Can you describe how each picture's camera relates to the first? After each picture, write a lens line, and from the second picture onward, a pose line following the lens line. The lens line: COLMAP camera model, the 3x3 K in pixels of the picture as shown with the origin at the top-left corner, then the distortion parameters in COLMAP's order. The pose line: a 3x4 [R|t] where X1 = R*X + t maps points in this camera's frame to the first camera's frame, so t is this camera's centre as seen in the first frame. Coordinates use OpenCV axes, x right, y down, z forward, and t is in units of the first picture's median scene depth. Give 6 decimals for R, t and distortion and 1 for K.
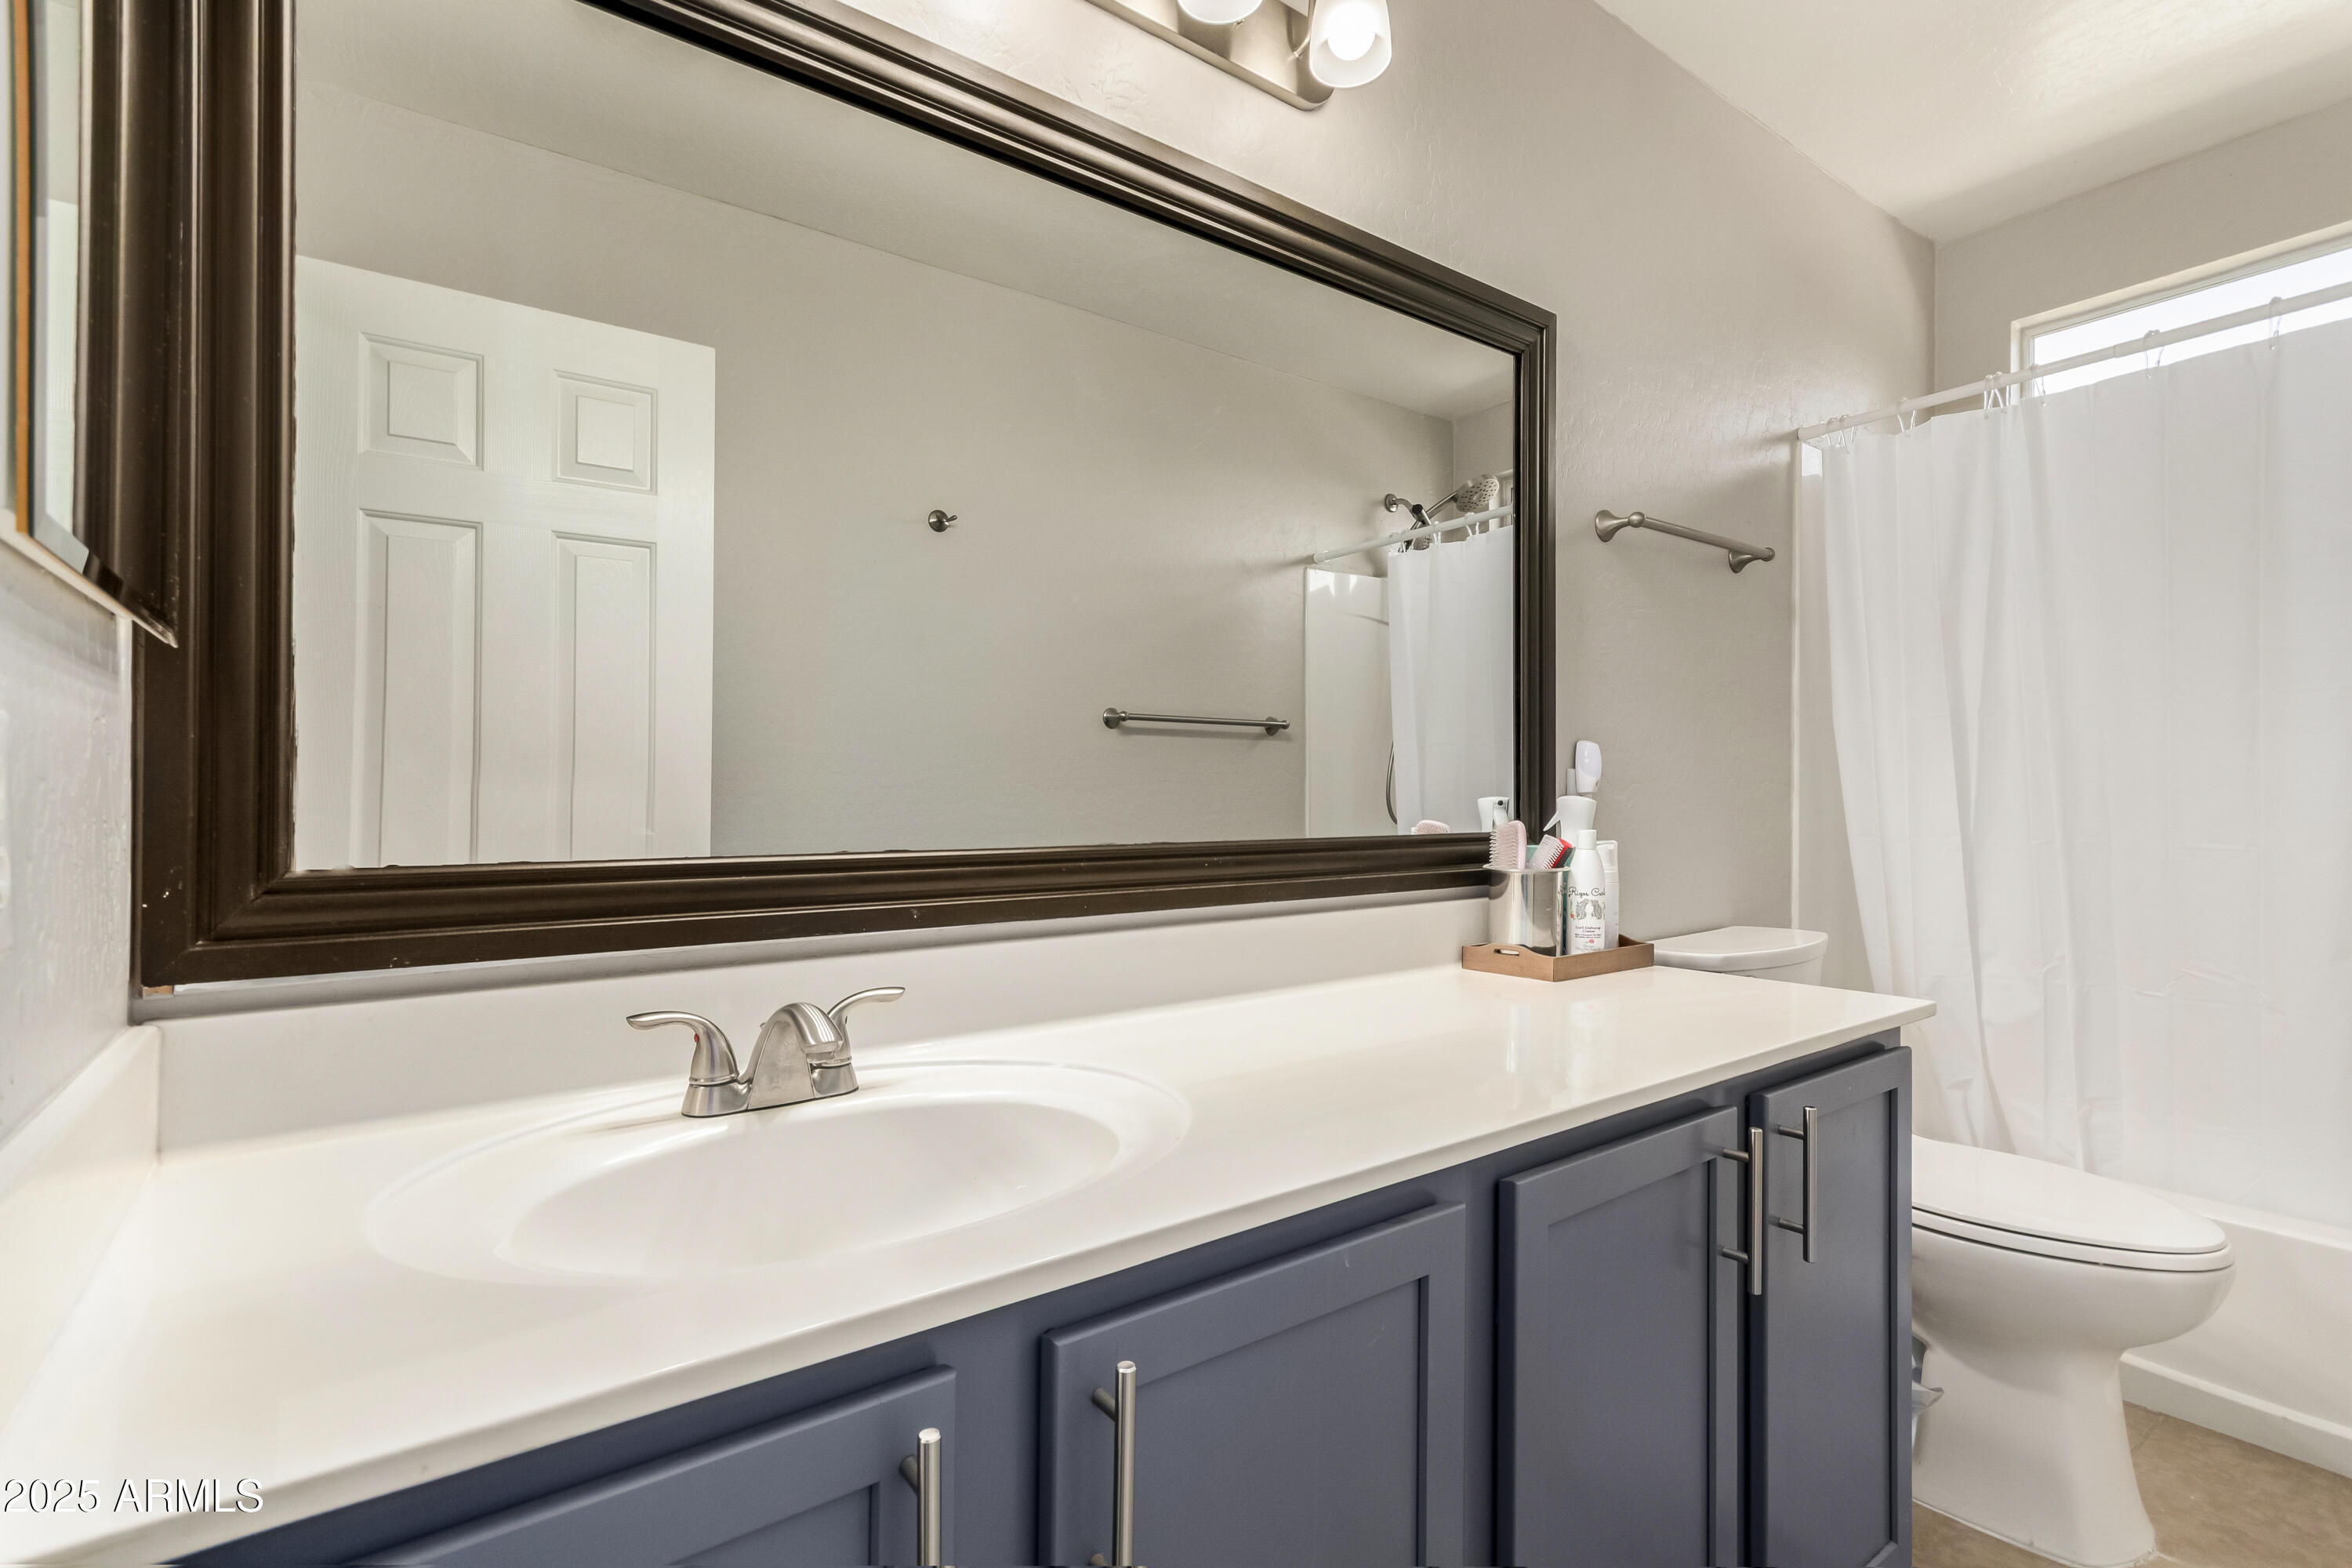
lens RADIAL K [[1100.5, 0, 1175.4], [0, 1100.5, 785.4], [0, 0, 1]] dist [0.010785, 0.001943]
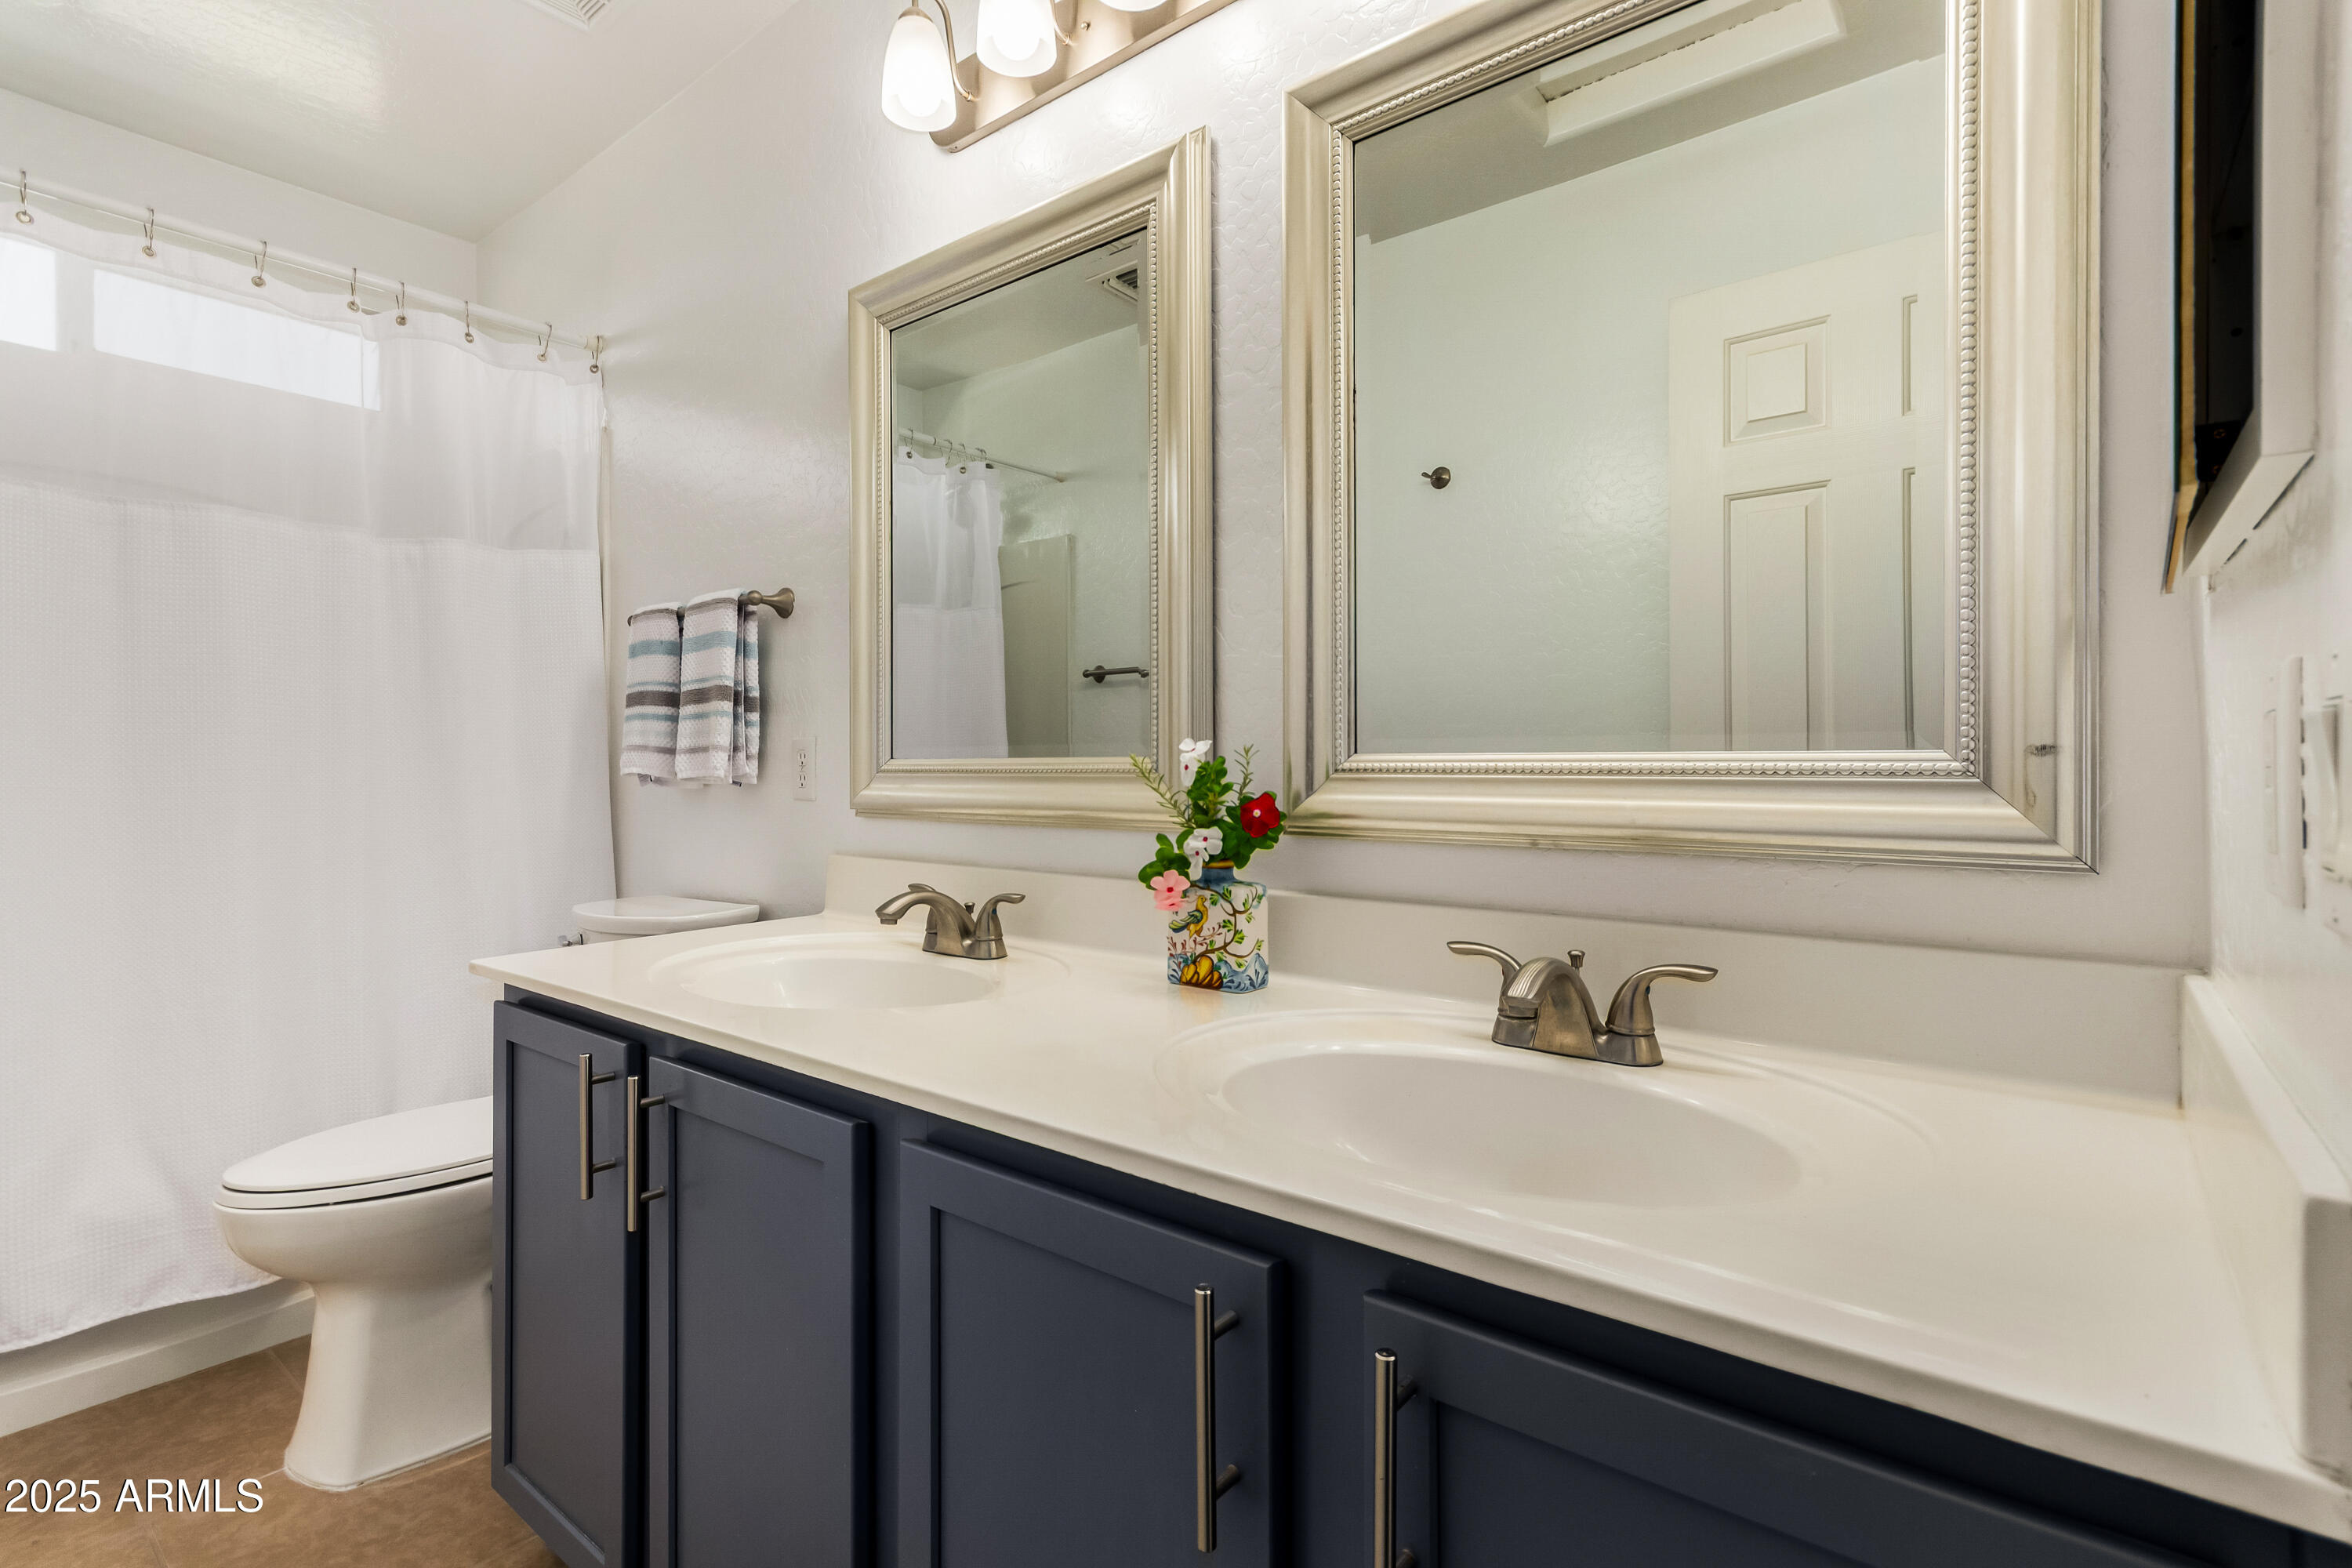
lens RADIAL K [[1100.5, 0, 1176.4], [0, 1100.5, 781.9], [0, 0, 1]] dist [0.010785, 0.001943]
pose [[0.265123, 0.014104, -0.964111, 0.549002], [0.025876, 0.999429, 0.021737, 0.005282], [0.963867, -0.030710, 0.264607, 0.398880]]
